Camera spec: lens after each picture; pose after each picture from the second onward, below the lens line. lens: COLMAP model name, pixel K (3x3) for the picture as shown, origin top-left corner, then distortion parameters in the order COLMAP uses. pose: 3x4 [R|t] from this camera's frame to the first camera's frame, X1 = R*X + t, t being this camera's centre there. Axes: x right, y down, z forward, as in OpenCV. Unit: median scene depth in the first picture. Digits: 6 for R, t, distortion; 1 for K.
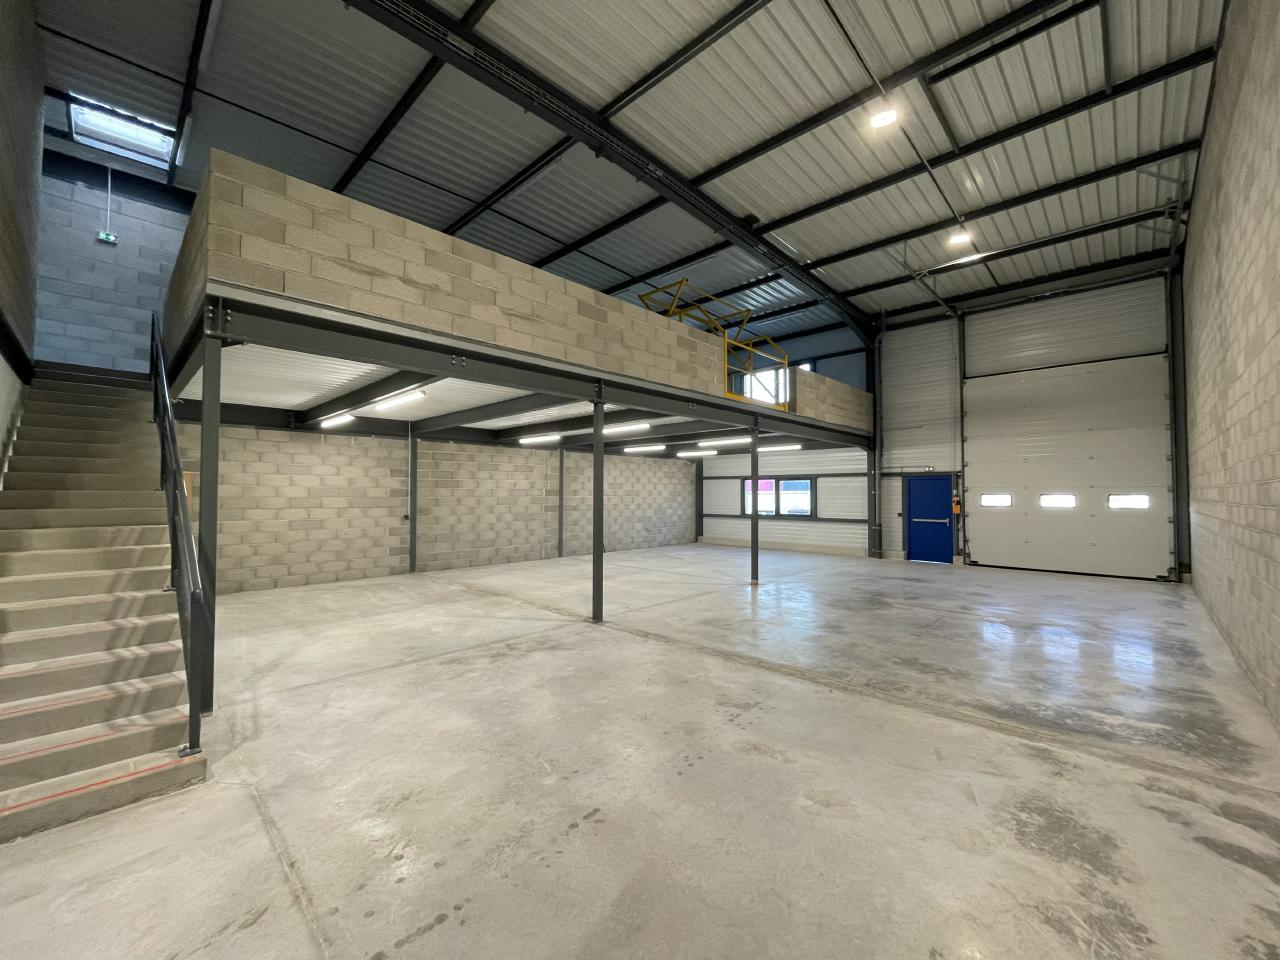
lens RADIAL K [[517.6, 0, 640.6], [0, 517.6, 472.5], [0, 0, 1]] dist [-0.003239, 0.000475]
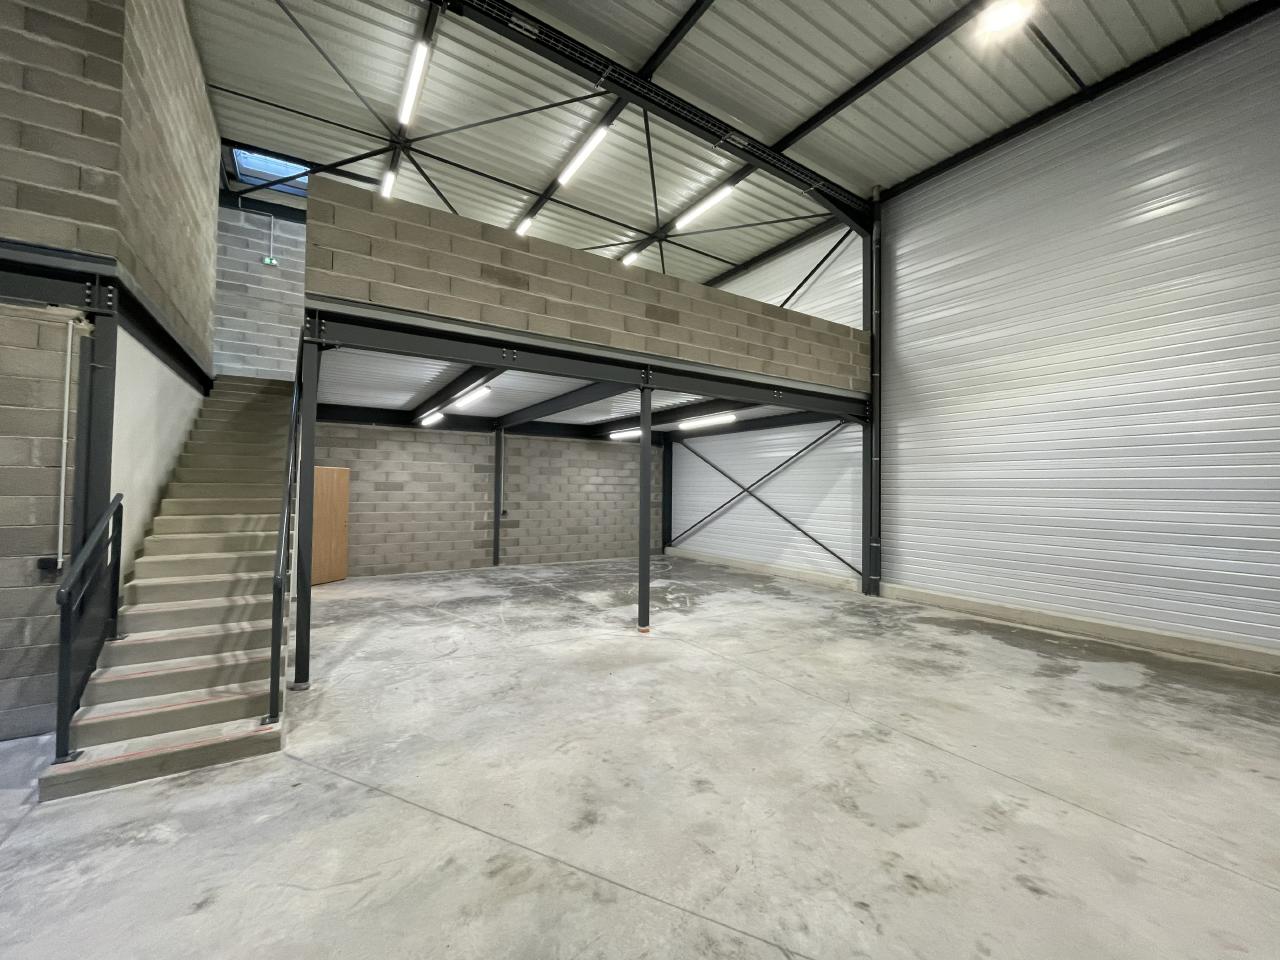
lens RADIAL K [[517.6, 0, 639.4], [0, 517.6, 469.4], [0, 0, 1]] dist [-0.003239, 0.000475]
pose [[0.973584, 0.001776, -0.228323, 0.032790], [-0.001602, 0.999998, 0.000948, 0.001072], [0.228325, -0.000557, 0.973585, 0.029105]]
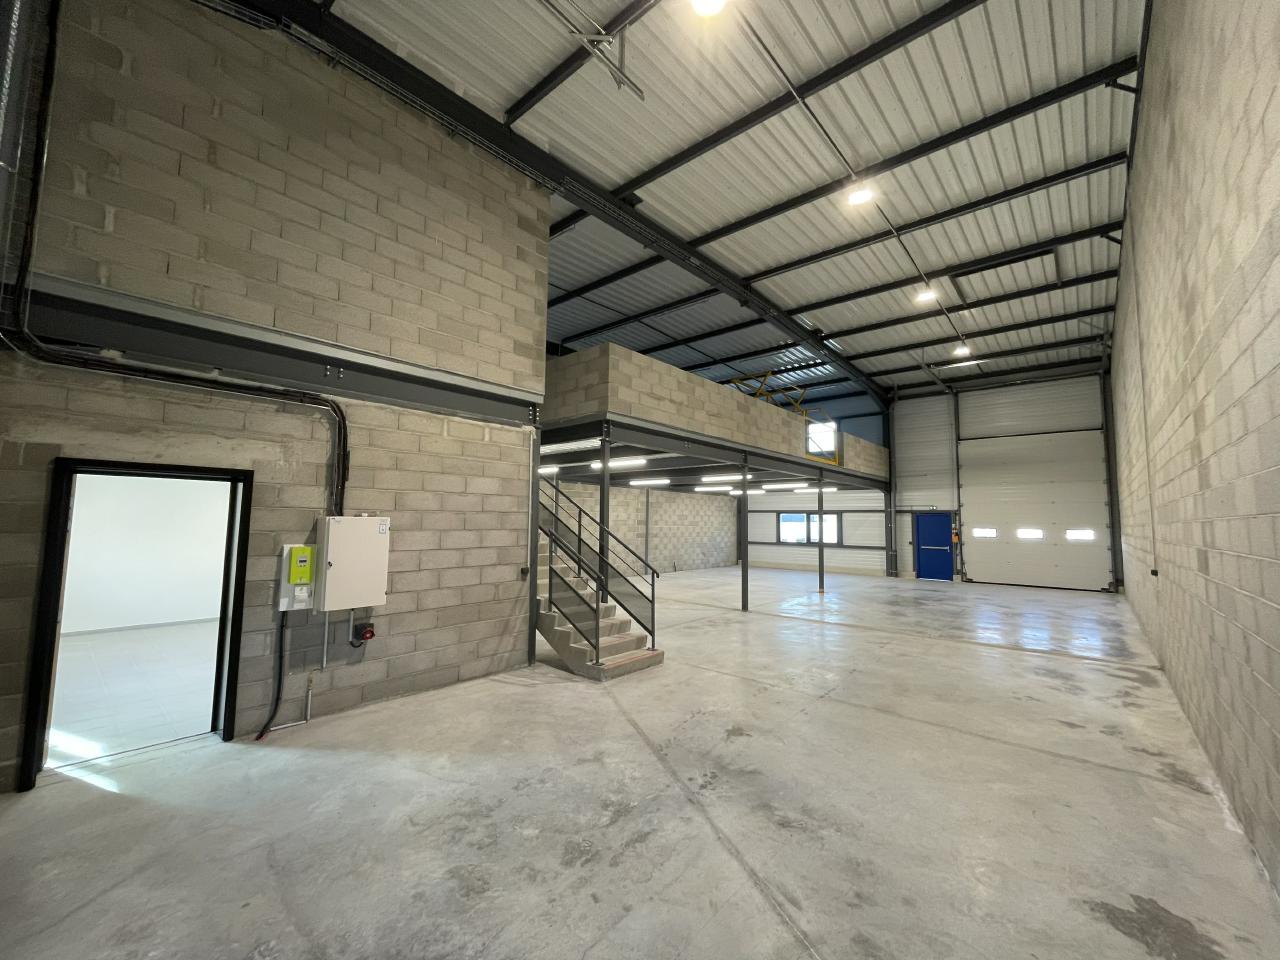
lens RADIAL K [[517.6, 0, 634.8], [0, 517.6, 472.4], [0, 0, 1]] dist [-0.003239, 0.000475]
pose [[0.998851, 0.015408, 0.045377, -0.312689], [-0.012875, 0.998371, -0.055592, -0.017244], [-0.046160, 0.054944, 0.997422, -0.335461]]
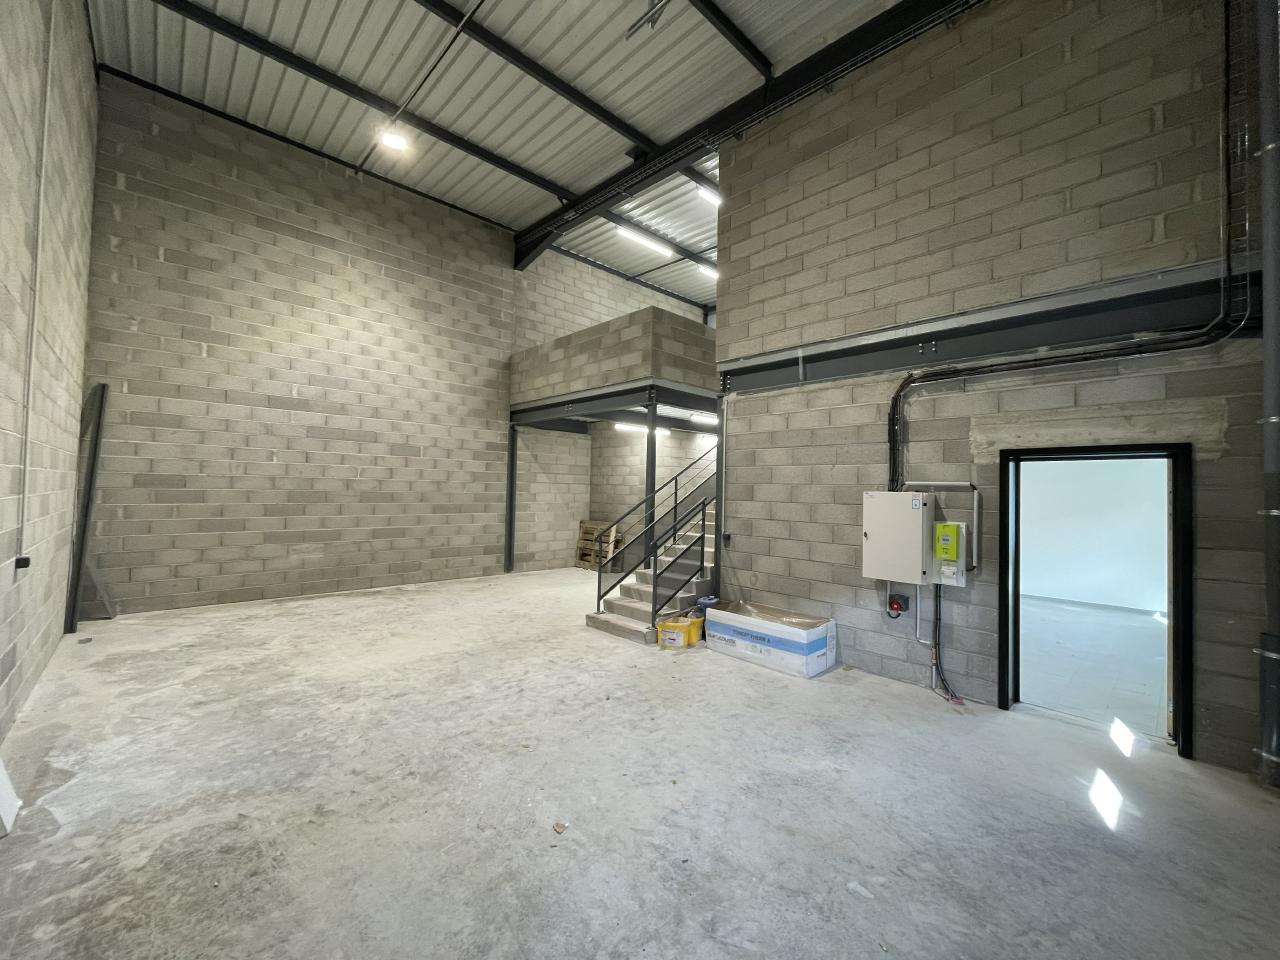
lens RADIAL K [[517.6, 0, 635.3], [0, 517.6, 470.8], [0, 0, 1]] dist [-0.003239, 0.000475]
pose [[-0.090470, -0.033999, -0.995319, 0.928045], [0.013352, 0.999286, -0.035348, 0.038412], [0.995810, -0.016487, -0.089952, 0.950873]]
